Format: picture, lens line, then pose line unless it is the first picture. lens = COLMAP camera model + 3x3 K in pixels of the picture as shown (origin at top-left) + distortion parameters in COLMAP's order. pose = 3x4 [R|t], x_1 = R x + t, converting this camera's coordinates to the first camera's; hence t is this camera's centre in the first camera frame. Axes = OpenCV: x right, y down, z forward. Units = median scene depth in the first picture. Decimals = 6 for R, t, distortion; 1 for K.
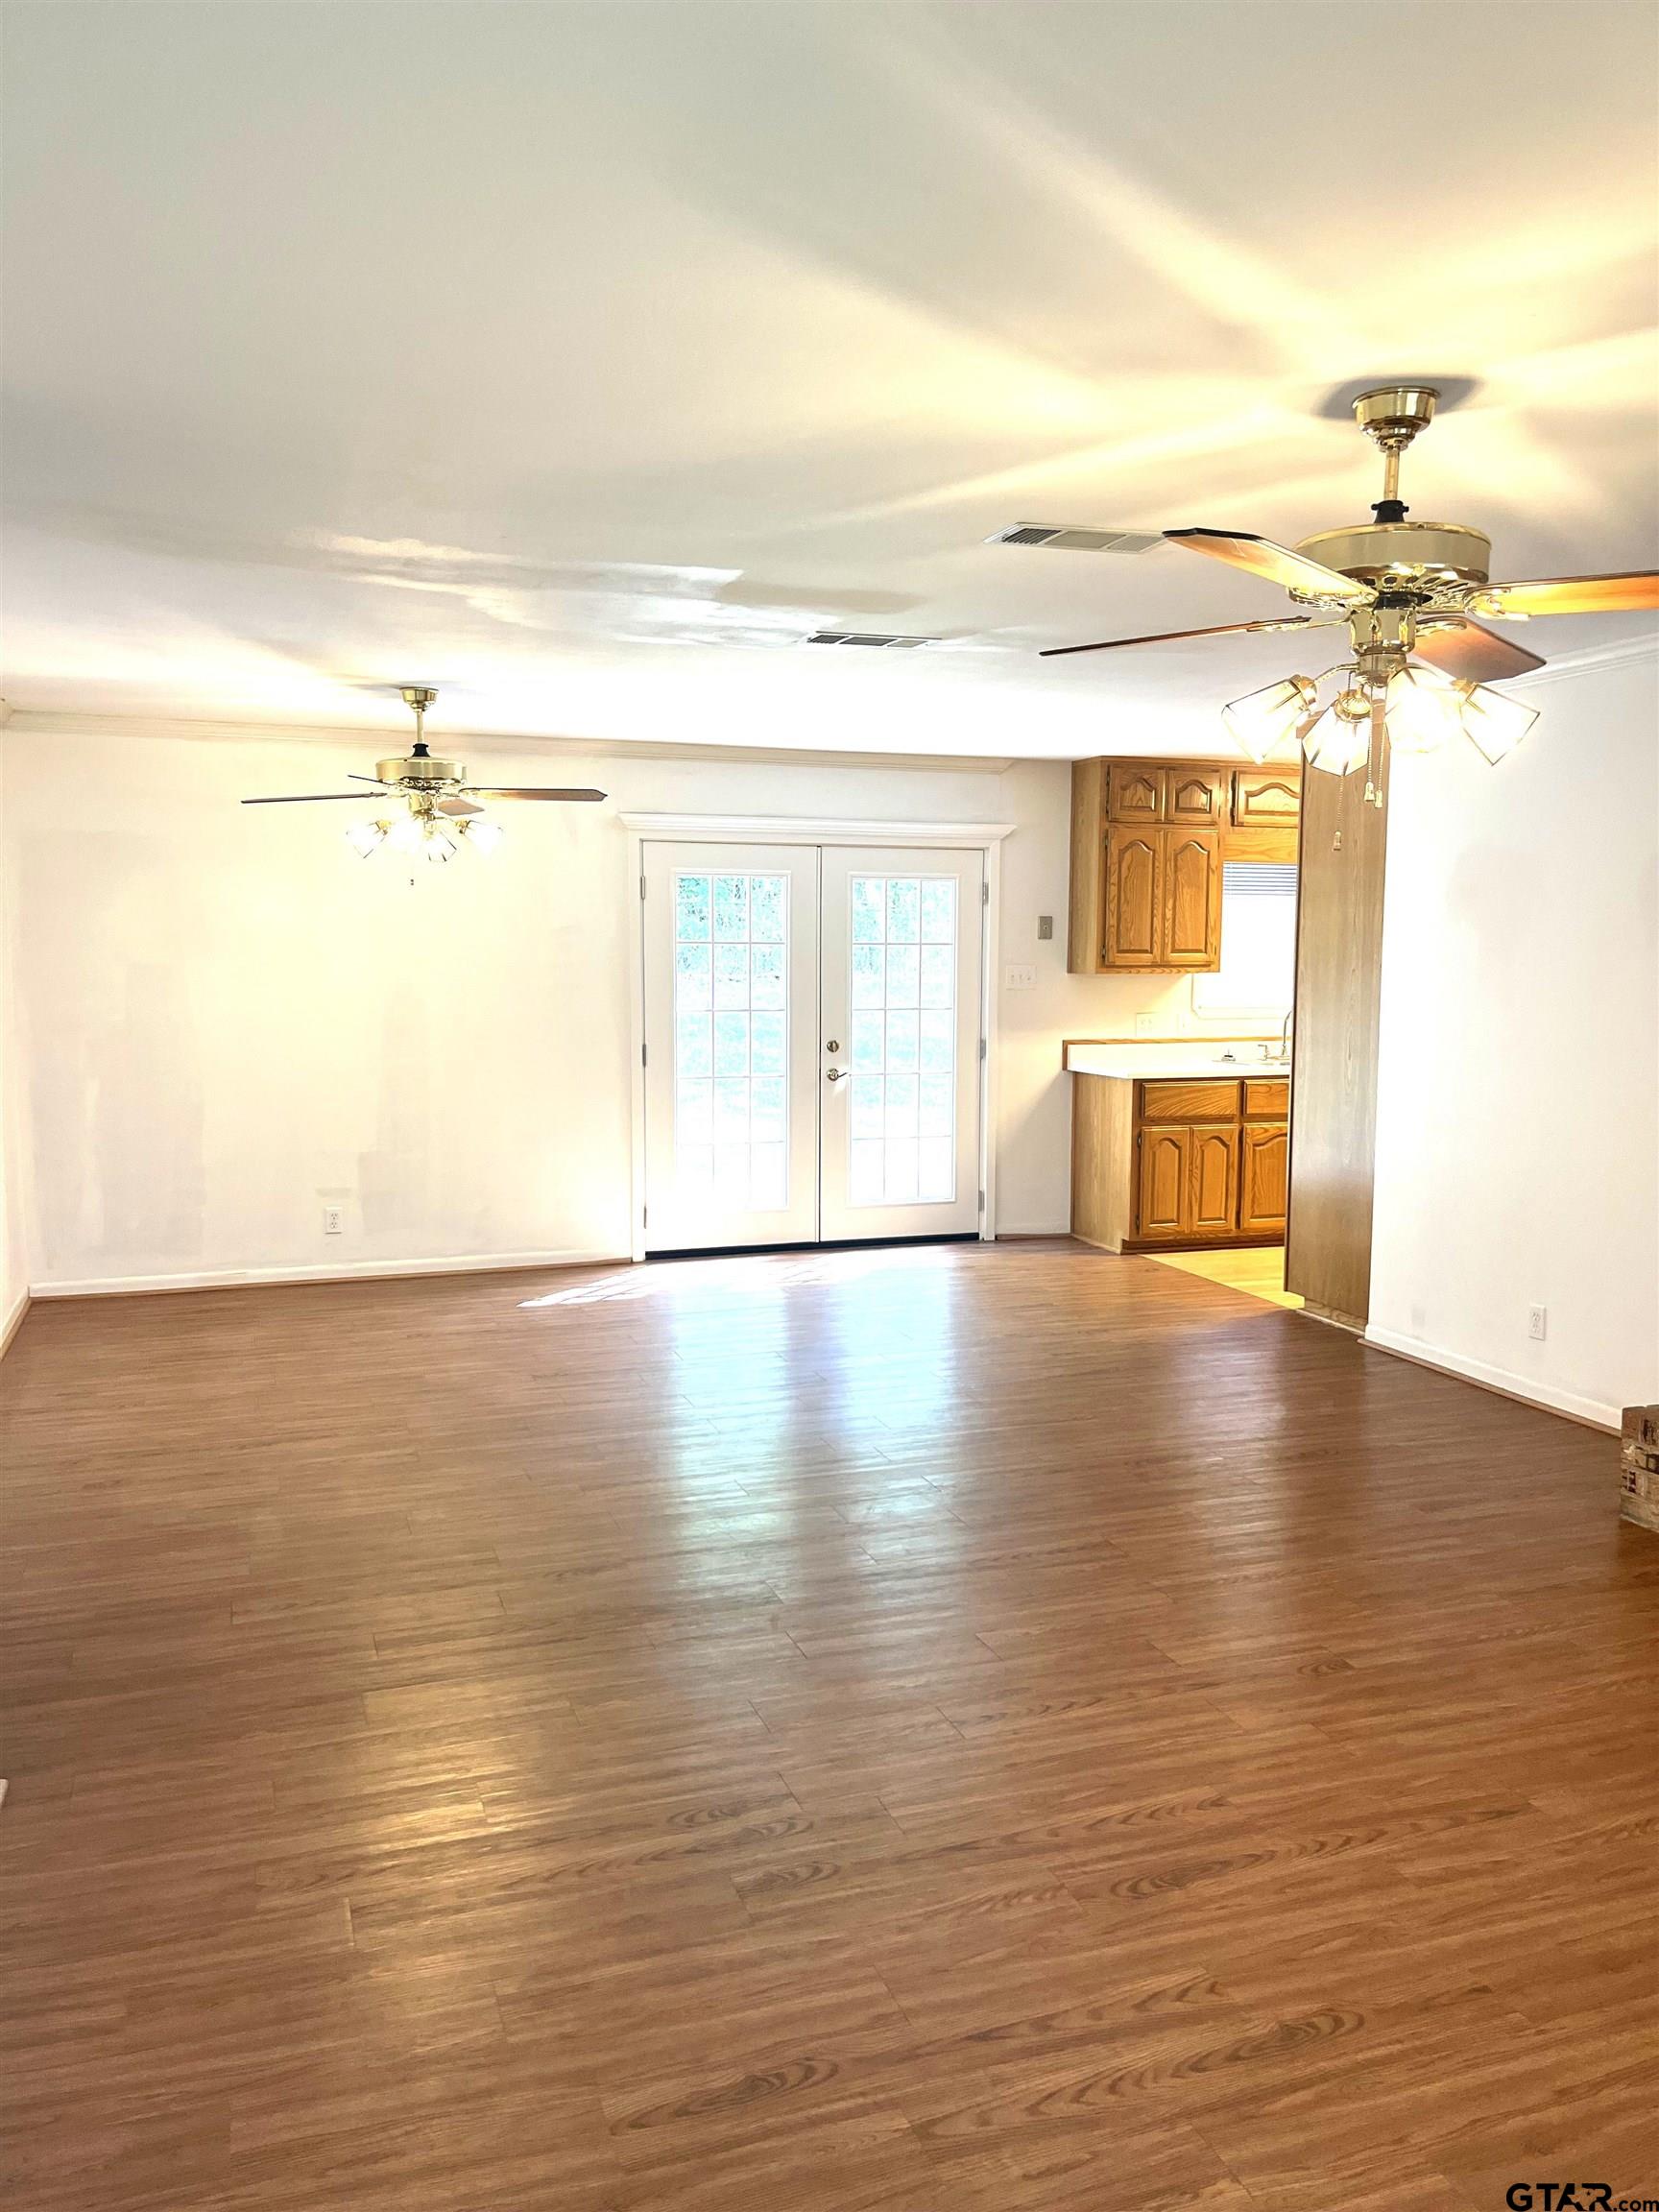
lens RADIAL K [[1677.8, 0, 844.7], [0, 1677.8, 1119.5], [0, 0, 1]] dist [0.059818, -0.083009]
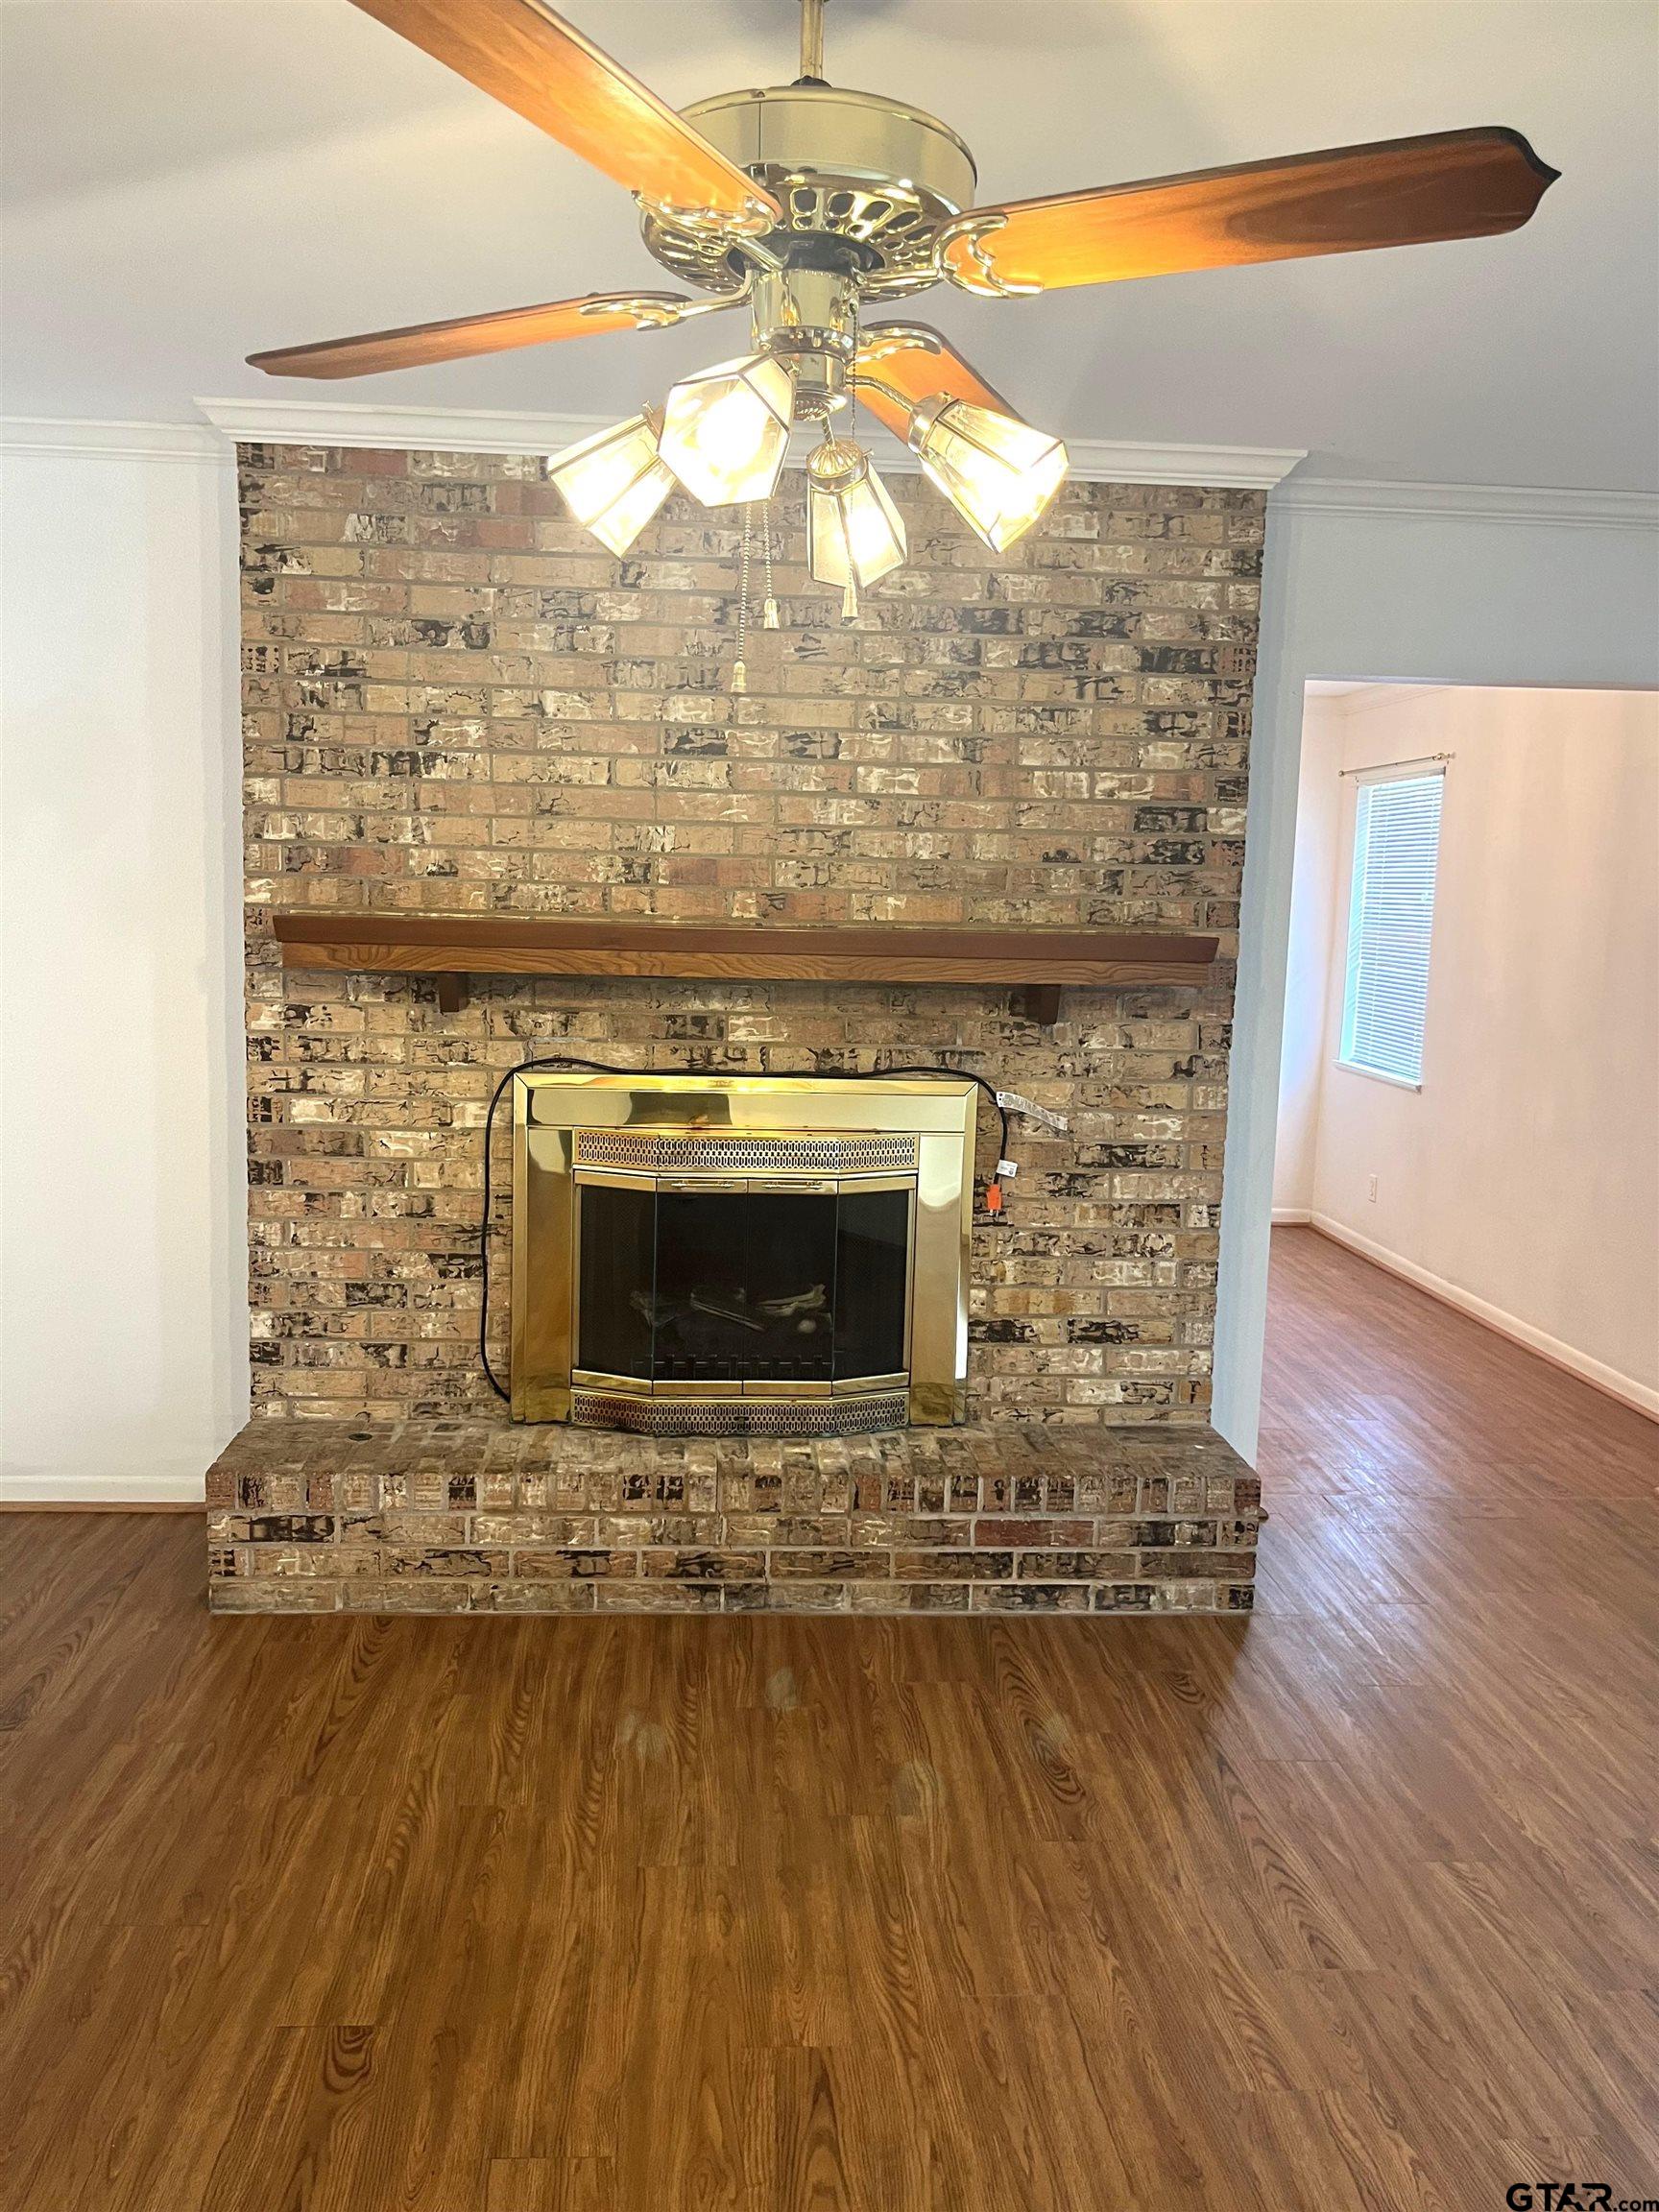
lens RADIAL K [[1677.8, 0, 767.3], [0, 1677.8, 1115.1], [0, 0, 1]] dist [0.059818, -0.083009]
pose [[0.277920, -0.120968, 0.952957, -0.169459], [0.071759, 0.991882, 0.104982, -0.049247], [-0.957920, 0.039207, 0.284345, 0.545380]]
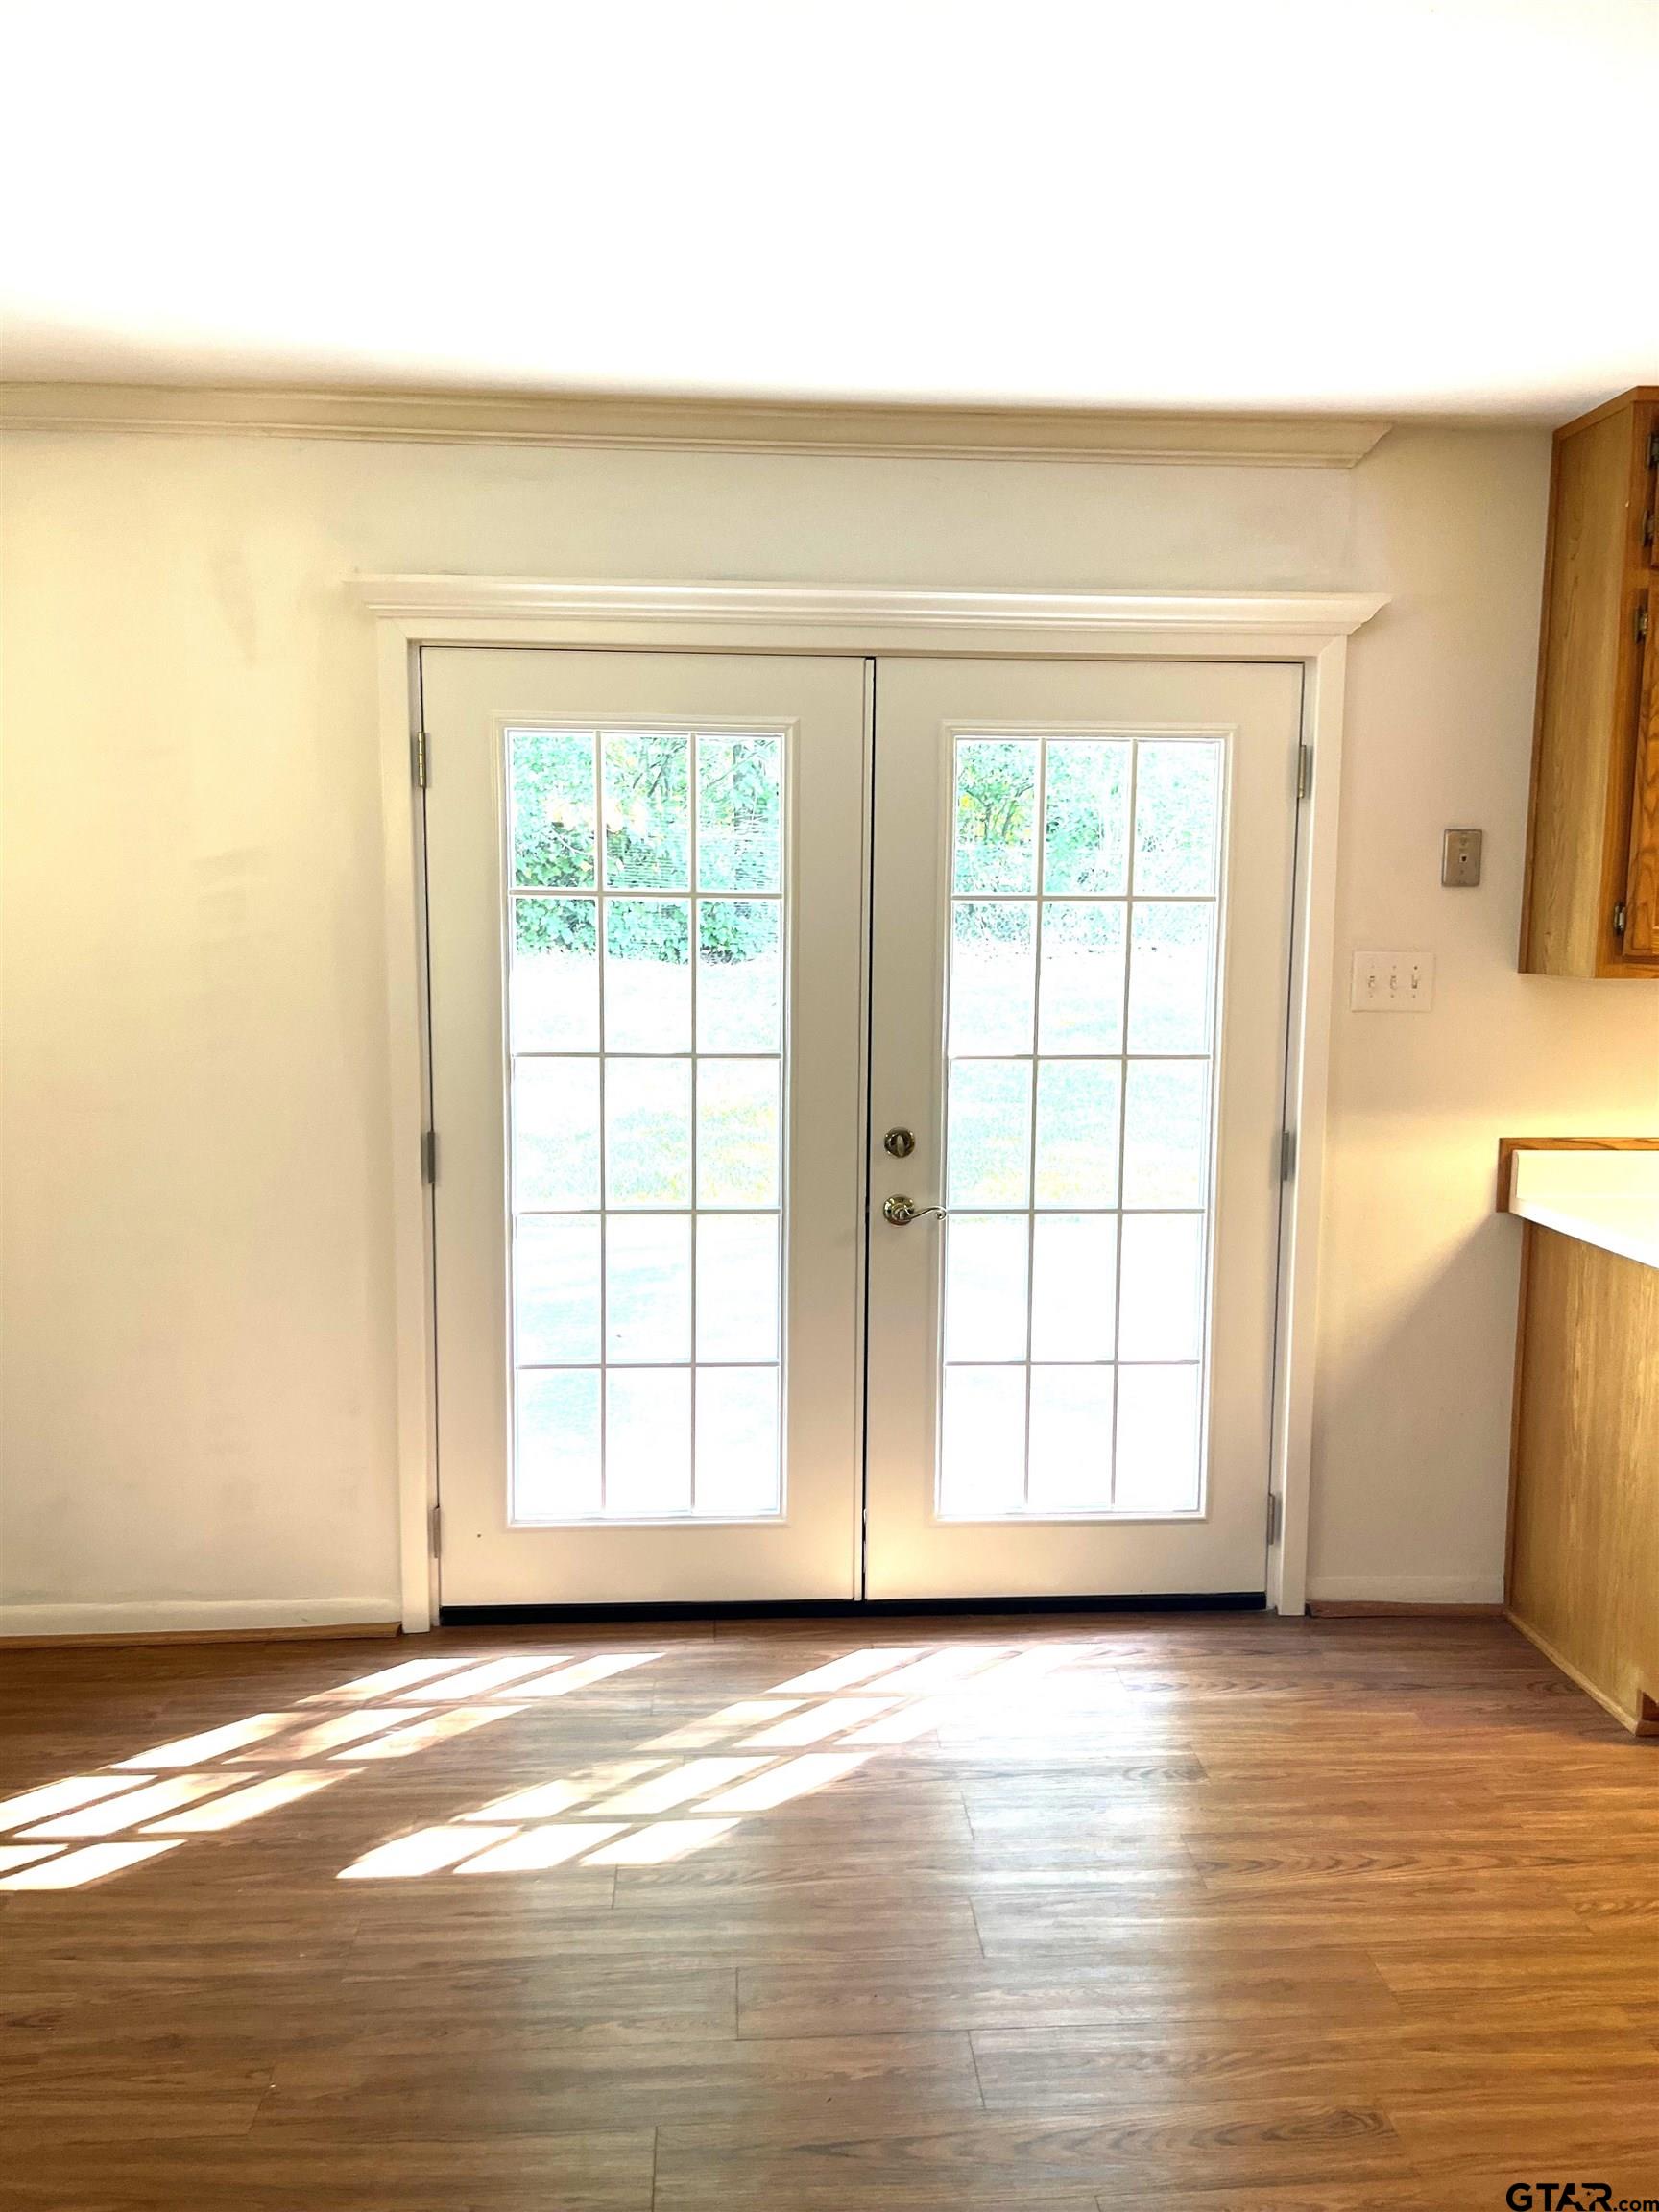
lens RADIAL K [[1677.8, 0, 840.5], [0, 1677.8, 1097.9], [0, 0, 1]] dist [0.059818, -0.083009]
pose [[0.963215, 0.037407, -0.266117, 0.154221], [-0.032873, 0.999229, 0.021474, -0.109632], [0.266716, -0.011935, 0.963701, 1.027062]]
